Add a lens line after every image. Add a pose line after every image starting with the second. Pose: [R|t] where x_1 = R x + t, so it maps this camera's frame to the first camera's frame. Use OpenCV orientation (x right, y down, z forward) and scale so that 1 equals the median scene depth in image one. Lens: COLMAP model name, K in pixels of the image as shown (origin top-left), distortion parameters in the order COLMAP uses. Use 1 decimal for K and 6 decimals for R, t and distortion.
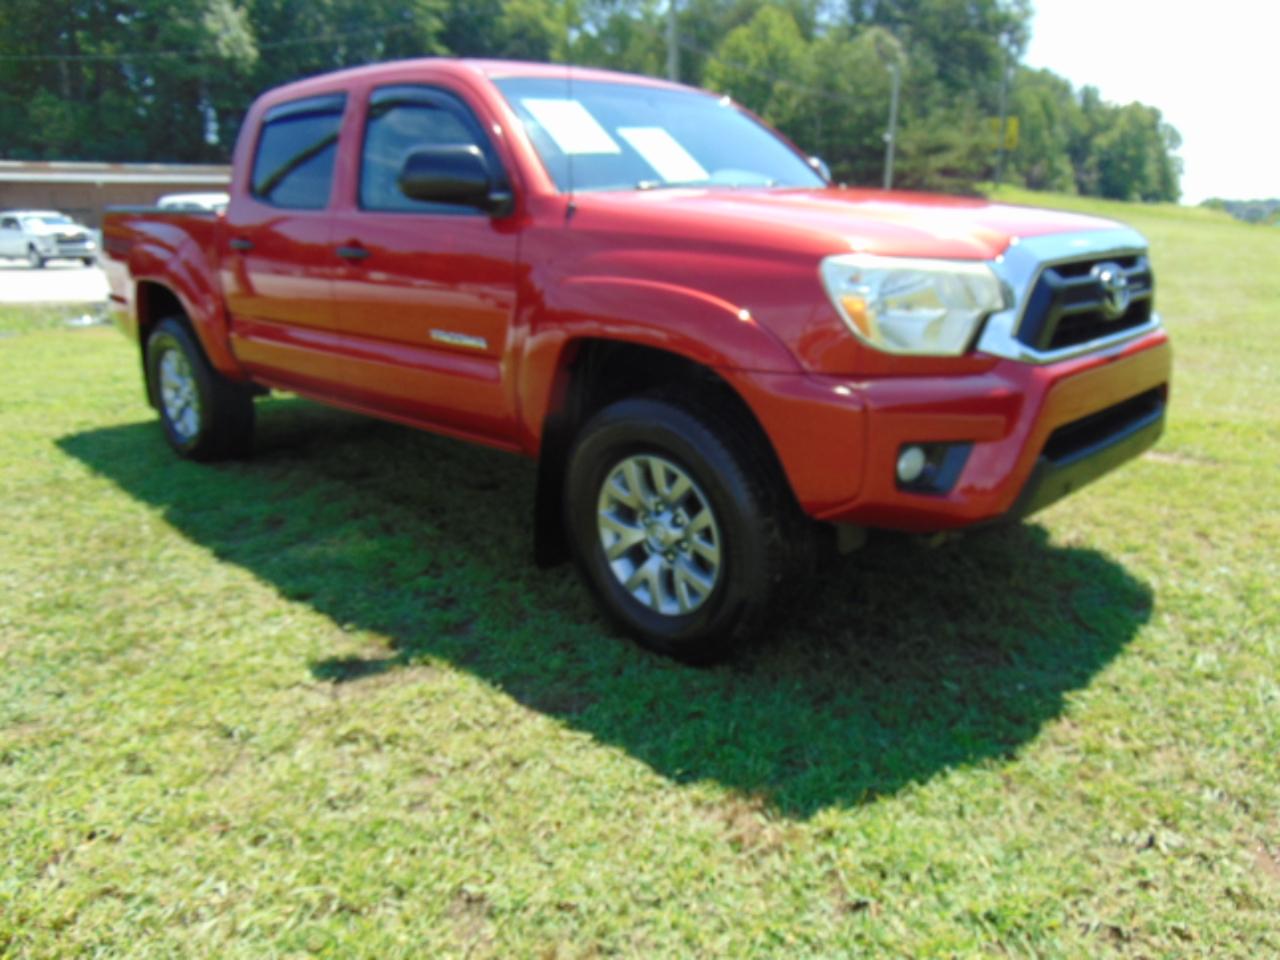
lens RADIAL K [[947.0, 0, 639.9], [0, 947.0, 483.1], [0, 0, 1]] dist [-0.041651, 0.070360]
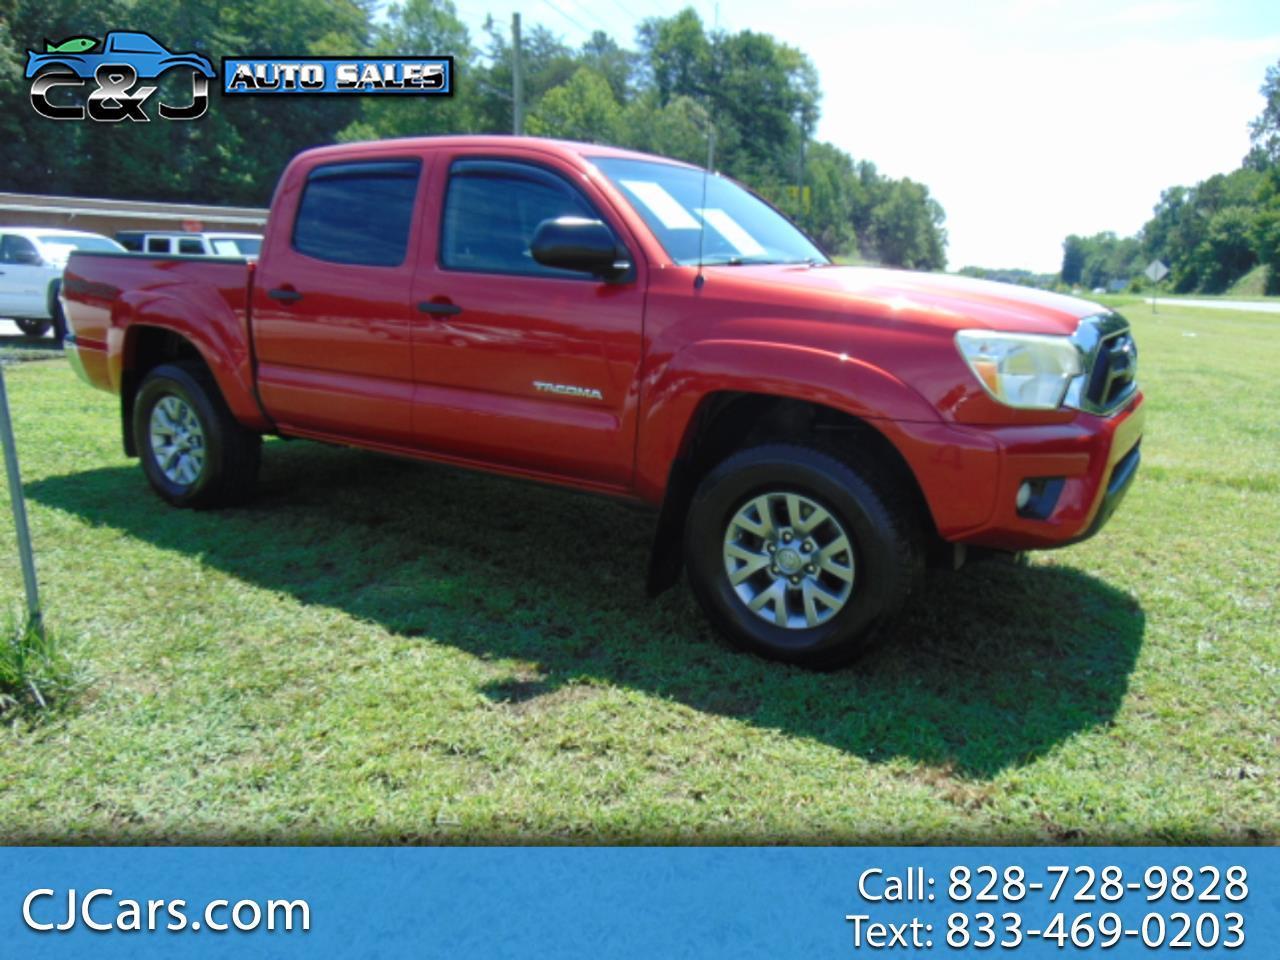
lens RADIAL K [[953.0, 0, 640.0], [0, 953.0, 480.0], [0, 0, 1]] dist [-0.056279, 0.066917]
pose [[0.980755, -0.006950, 0.195121, -0.372419], [0.017768, 0.998397, -0.053744, 0.015159], [-0.194434, 0.056176, 0.979306, -0.111313]]
